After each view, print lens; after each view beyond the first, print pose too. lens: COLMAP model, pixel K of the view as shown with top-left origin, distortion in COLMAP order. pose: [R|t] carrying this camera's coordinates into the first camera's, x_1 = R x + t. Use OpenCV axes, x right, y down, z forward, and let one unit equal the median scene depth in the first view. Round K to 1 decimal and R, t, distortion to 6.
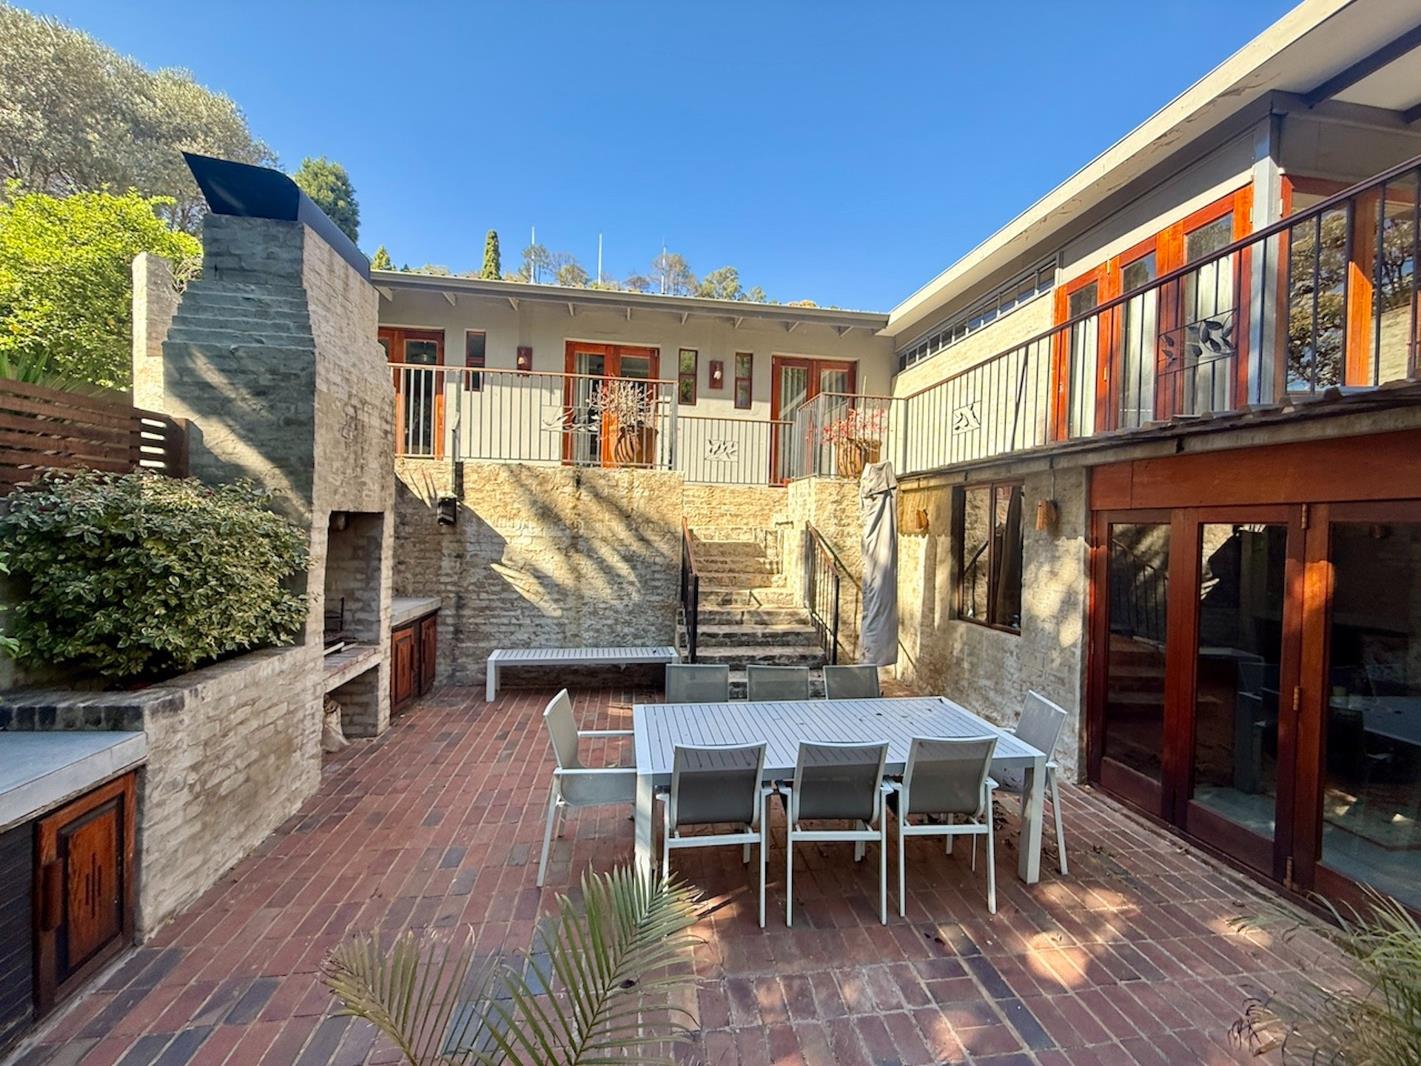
lens RADIAL K [[568.1, 0, 707.8], [0, 568.1, 531.2], [0, 0, 1]] dist [0.001835, 0.000217]
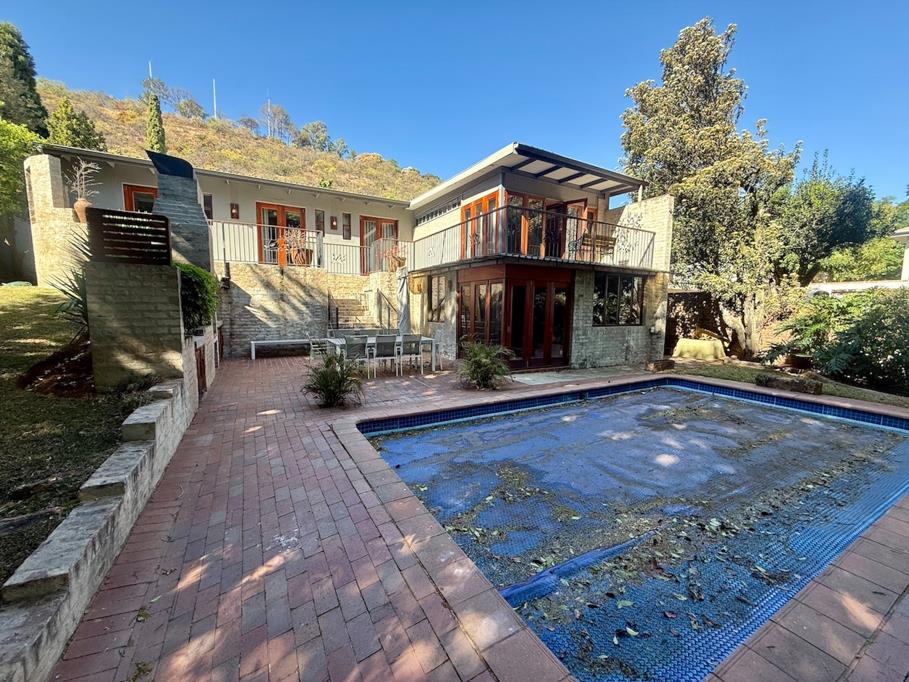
lens RADIAL K [[363.4, 0, 452.8], [0, 363.4, 339.8], [0, 0, 1]] dist [0.001835, 0.000217]
pose [[0.933369, -0.049240, 0.355525, -0.114794], [0.016147, 0.995303, 0.095458, 0.066258], [-0.358555, -0.083356, 0.929780, -0.743813]]
